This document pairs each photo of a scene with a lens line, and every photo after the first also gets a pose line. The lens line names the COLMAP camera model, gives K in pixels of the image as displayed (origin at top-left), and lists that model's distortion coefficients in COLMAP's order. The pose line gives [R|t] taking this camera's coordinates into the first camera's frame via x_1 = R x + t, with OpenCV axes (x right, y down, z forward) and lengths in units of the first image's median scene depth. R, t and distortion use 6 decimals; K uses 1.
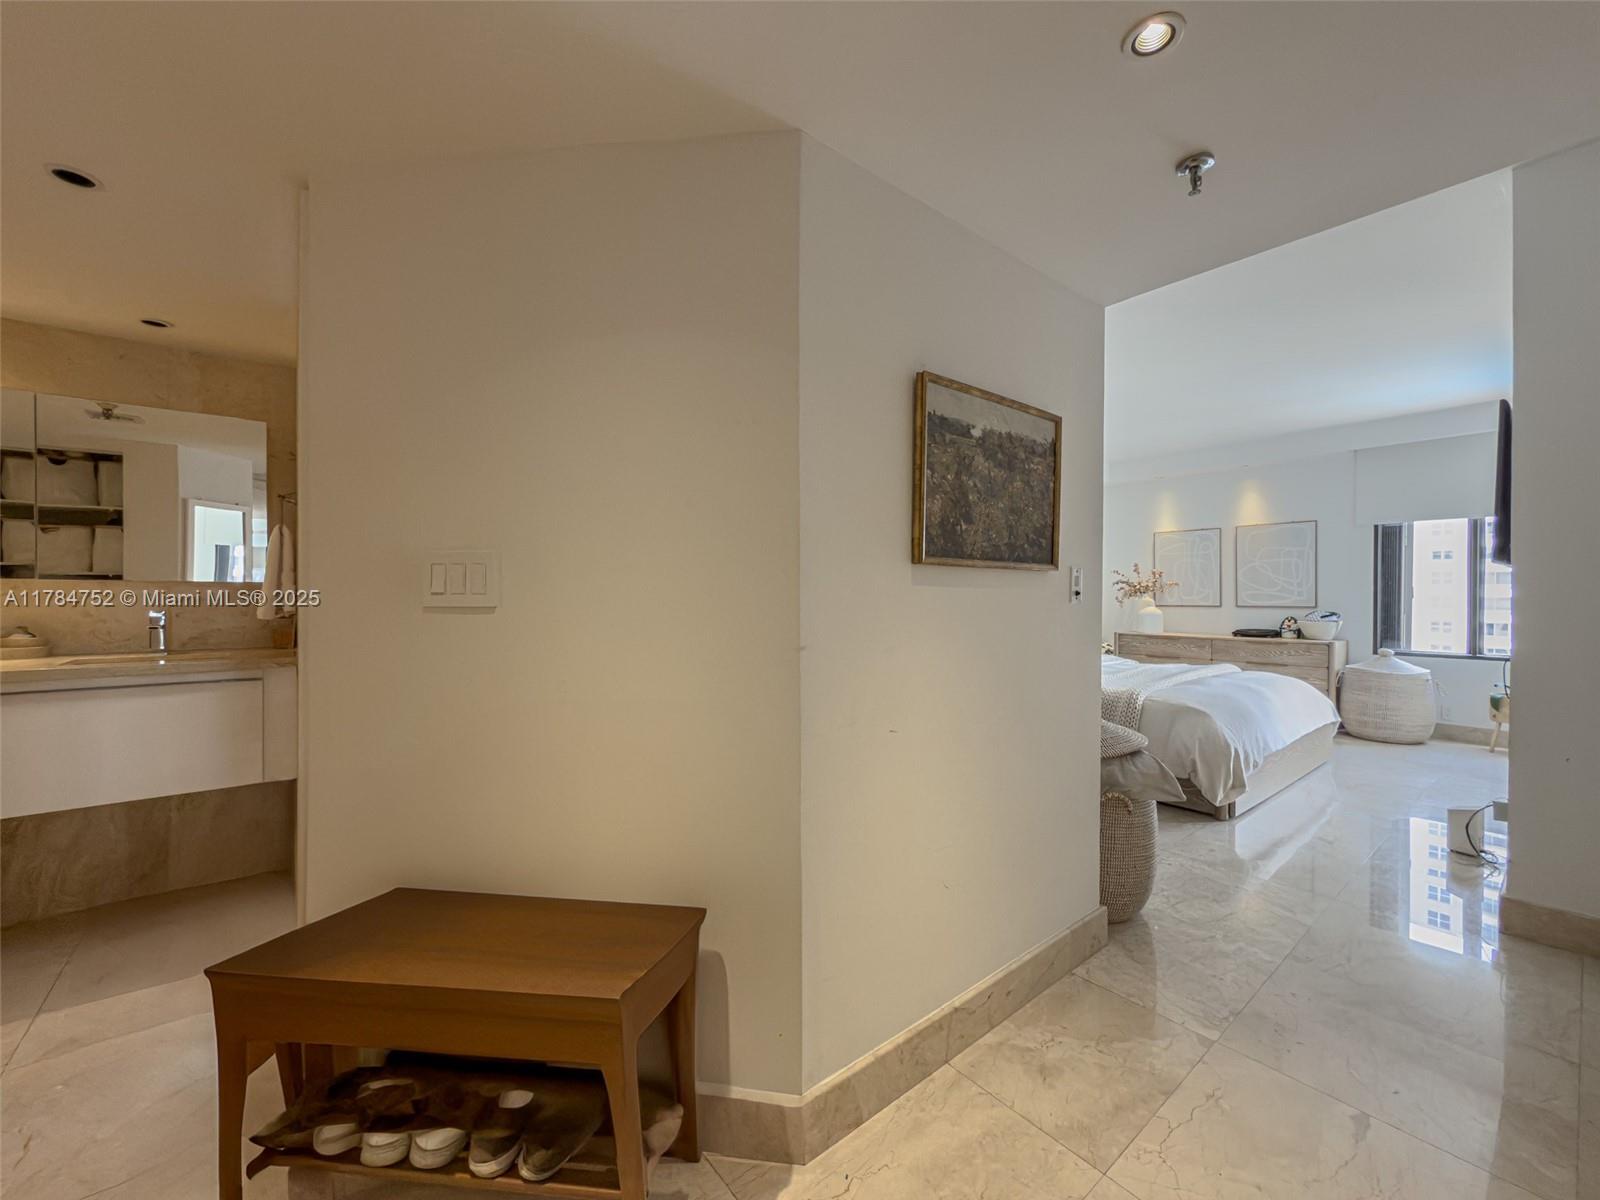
lens RADIAL K [[641.8, 0, 804.9], [0, 641.8, 601.1], [0, 0, 1]] dist [-0.002566, 0.000339]
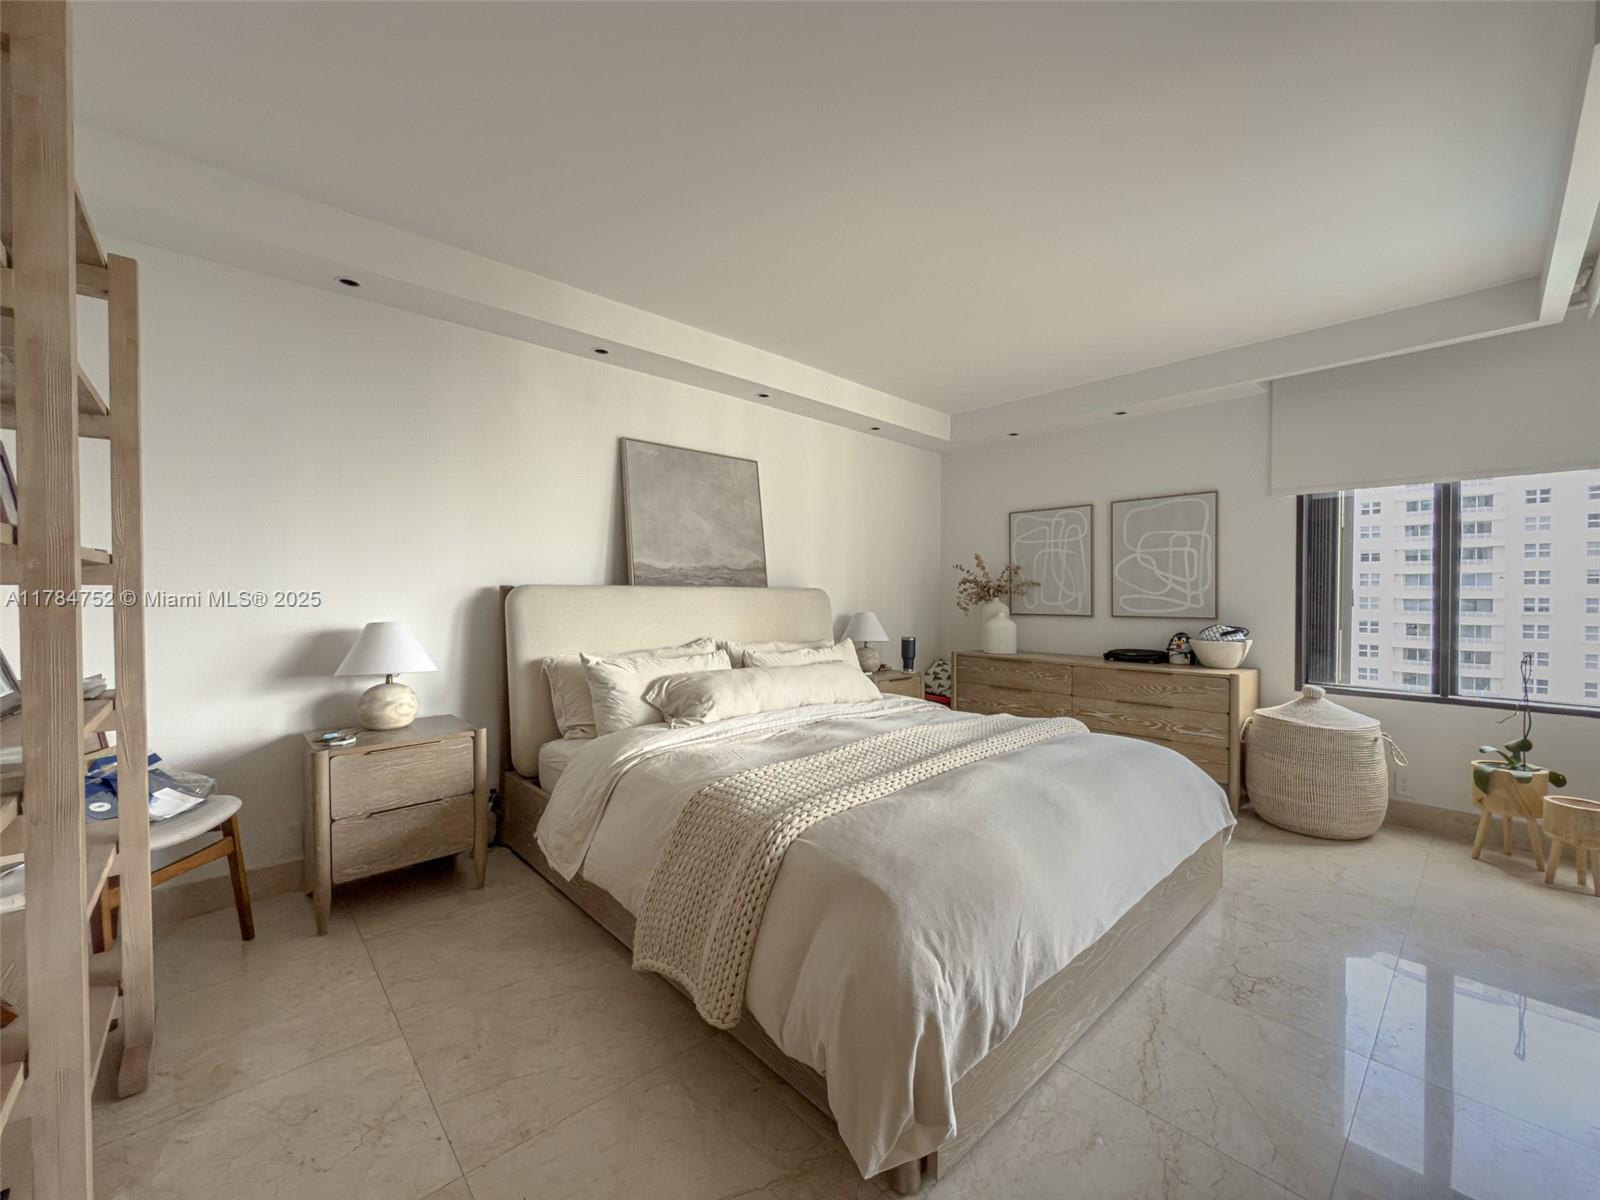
lens RADIAL K [[641.8, 0, 804.9], [0, 641.8, 601.1], [0, 0, 1]] dist [-0.002566, 0.000339]
pose [[0.998123, 0.001786, 0.061219, 0.297173], [-0.001838, 0.999998, 0.000806, -0.008371], [-0.061218, -0.000917, 0.998124, 0.323133]]
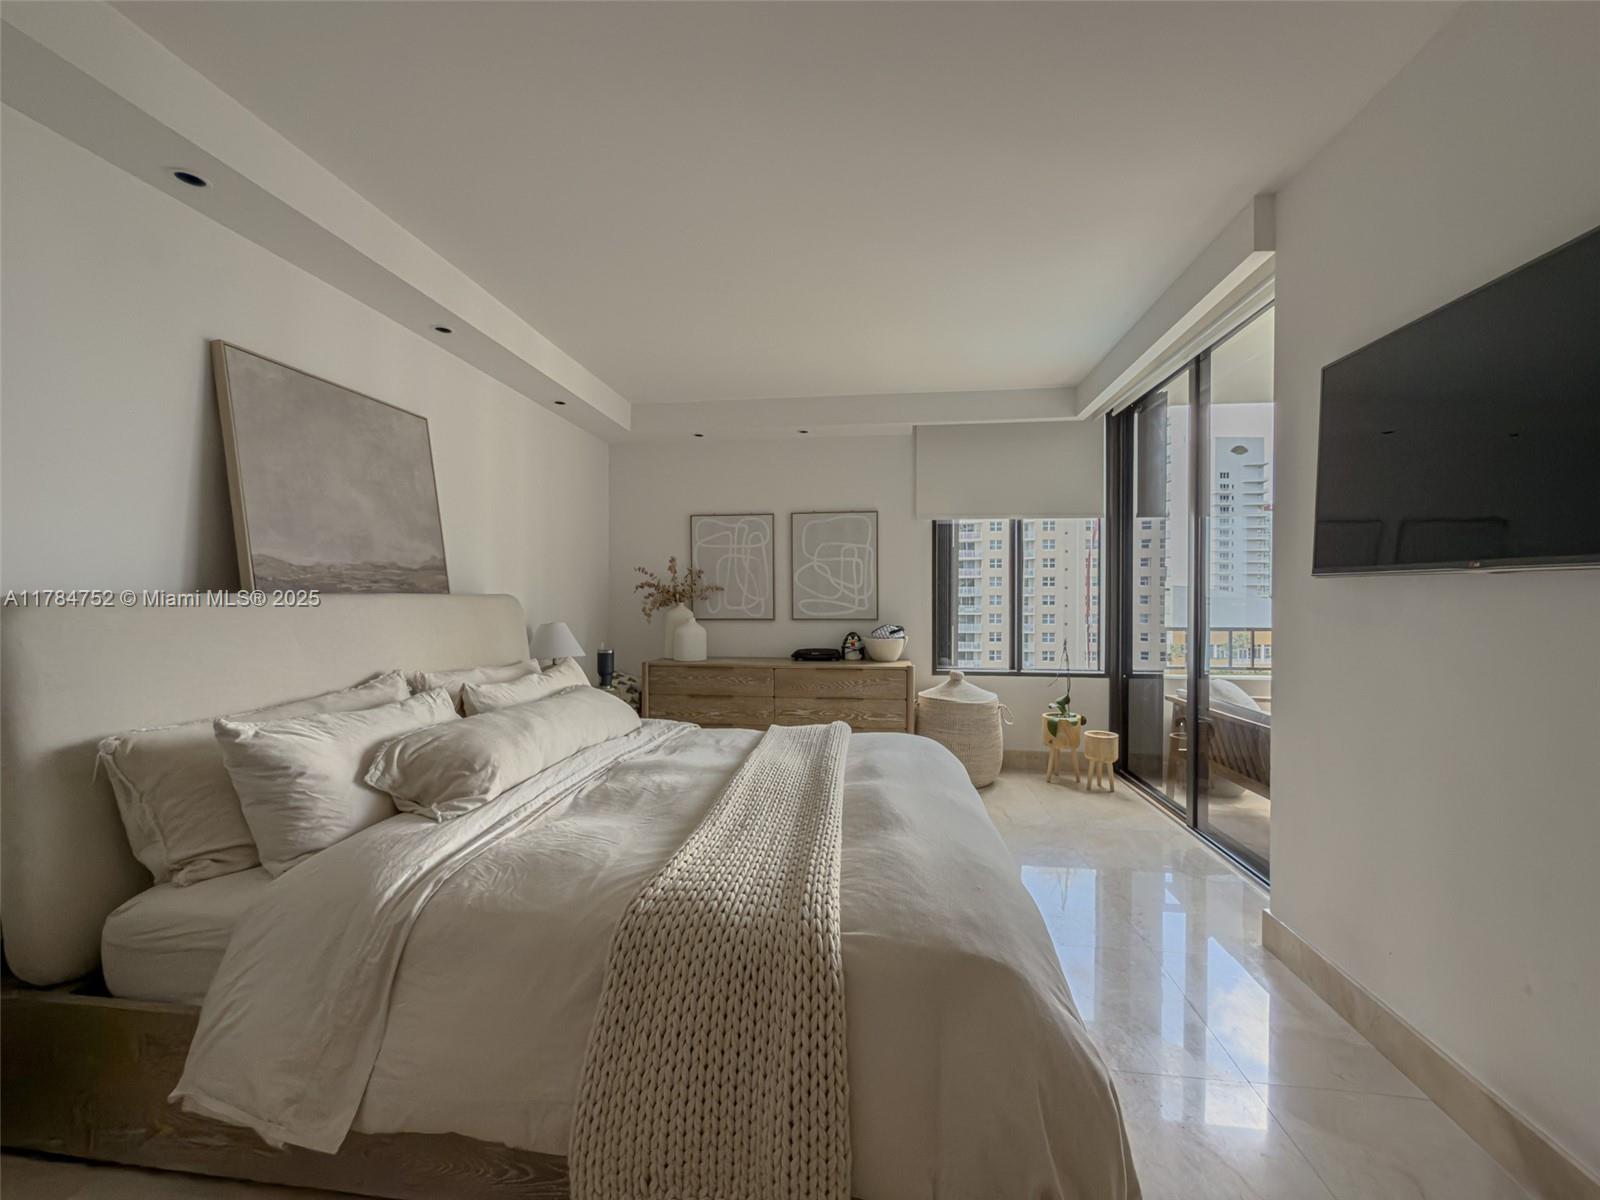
lens RADIAL K [[641.8, 0, 804.9], [0, 641.8, 601.1], [0, 0, 1]] dist [-0.002566, 0.000339]
pose [[0.724699, -0.007889, 0.689021, 0.166106], [0.007169, 0.999967, 0.003909, -0.016012], [-0.689029, 0.002107, 0.724731, 0.445538]]
